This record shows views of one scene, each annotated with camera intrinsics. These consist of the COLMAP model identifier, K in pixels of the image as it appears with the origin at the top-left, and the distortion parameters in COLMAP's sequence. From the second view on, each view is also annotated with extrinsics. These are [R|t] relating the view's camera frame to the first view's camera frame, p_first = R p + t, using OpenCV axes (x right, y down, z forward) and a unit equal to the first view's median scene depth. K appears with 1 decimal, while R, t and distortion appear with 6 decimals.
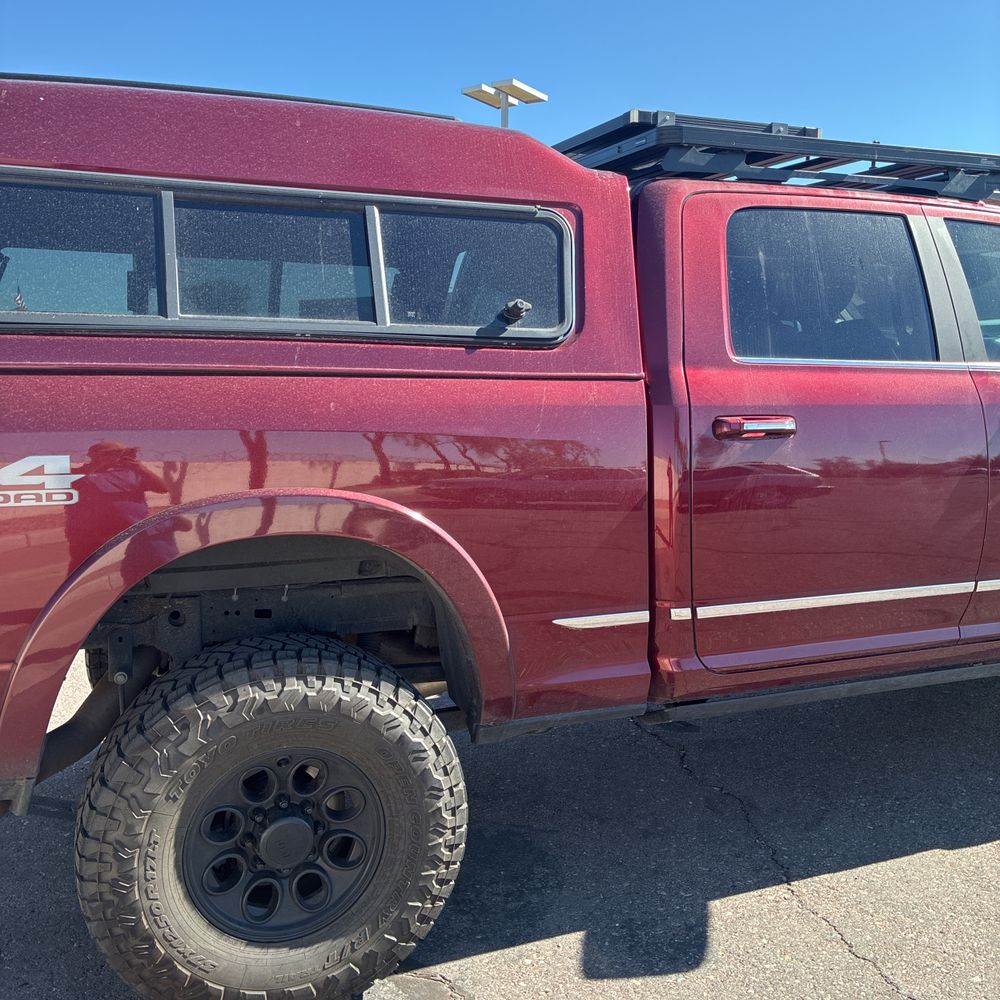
lens RADIAL K [[1006.9, 0, 513.5], [0, 1006.9, 501.2], [0, 0, 1]] dist [0.043930, -0.042888]
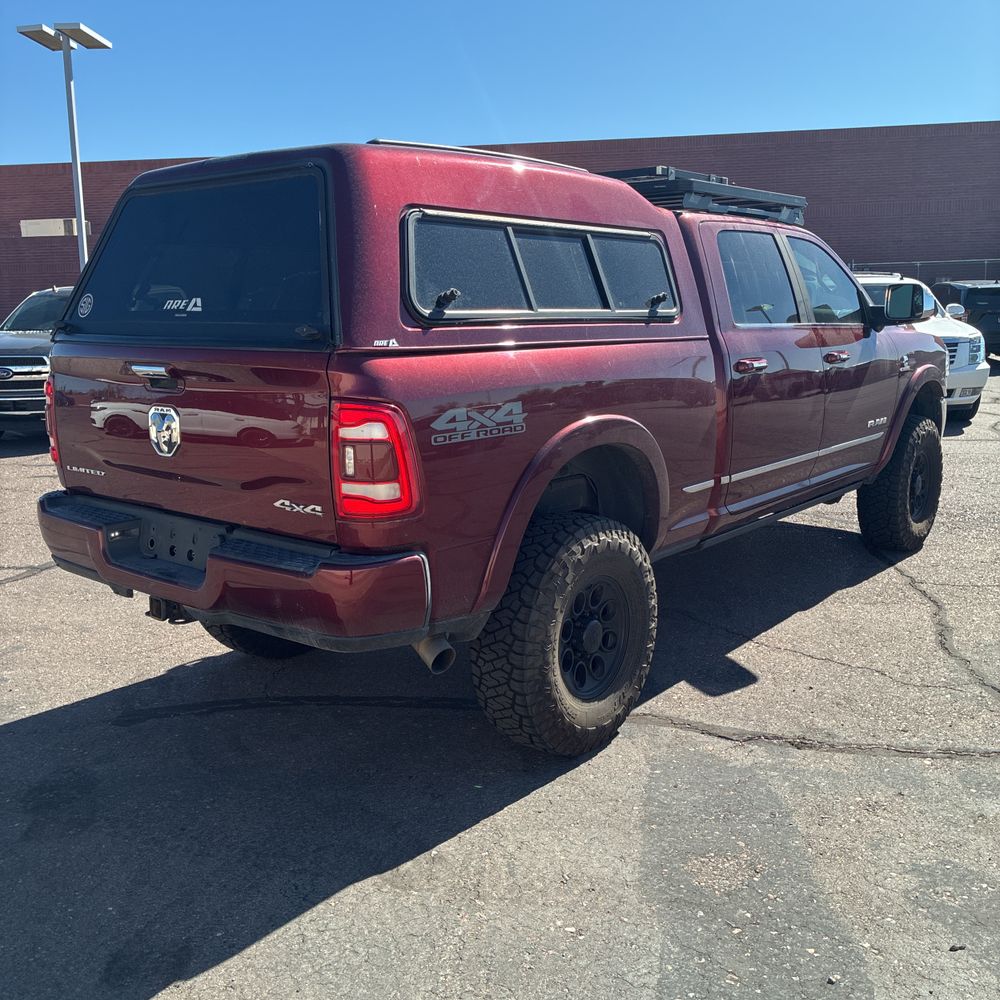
lens RADIAL K [[1006.2, 0, 500.0], [0, 1006.2, 500.0], [0, 0, 1]] dist [0.045974, -0.048509]
pose [[0.878732, -0.108112, 0.464911, -0.953875], [0.085572, 0.993913, 0.069387, -0.002644], [-0.469583, -0.021189, 0.882634, -0.302179]]
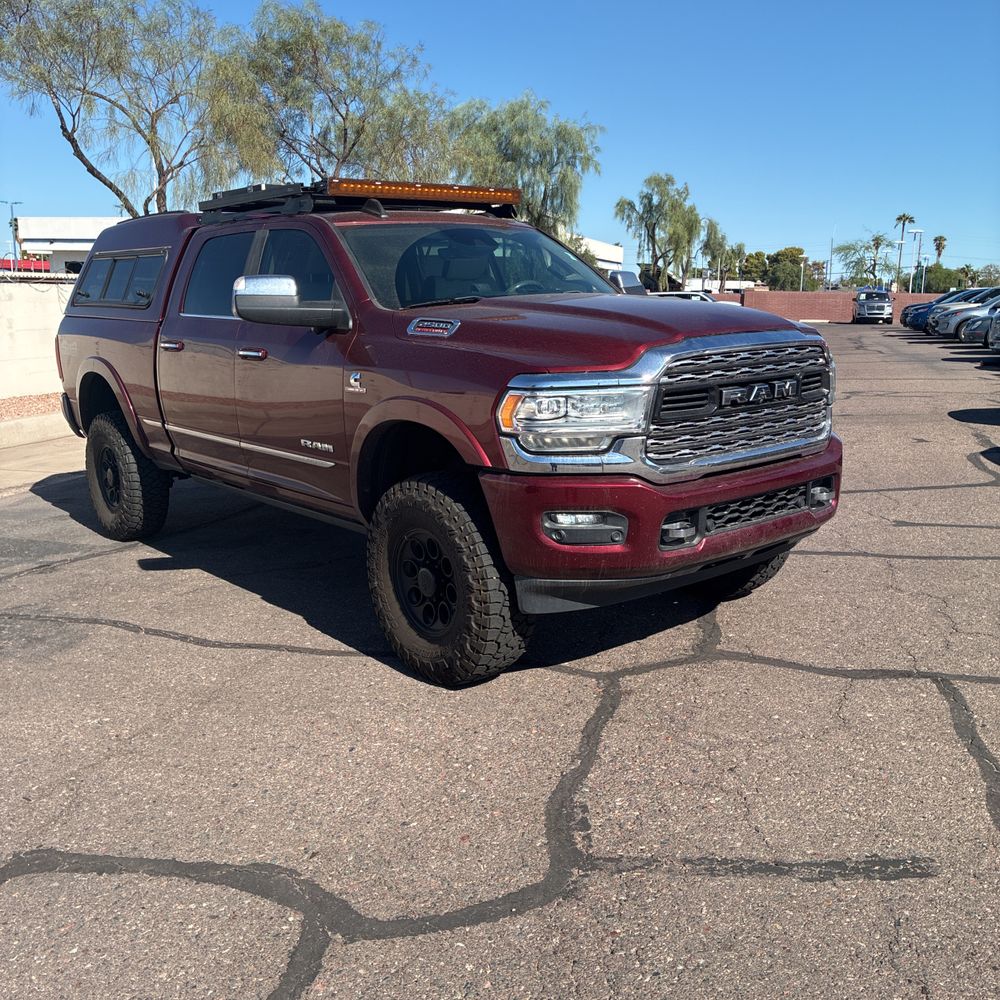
lens RADIAL K [[1014.2, 0, 511.0], [0, 1014.2, 503.3], [0, 0, 1]] dist [0.048391, -0.045161]
pose [[0.315904, 0.182416, -0.931090, 2.625506], [-0.114487, 0.981502, 0.153449, -0.162442], [0.941858, 0.058122, 0.330945, 0.994434]]
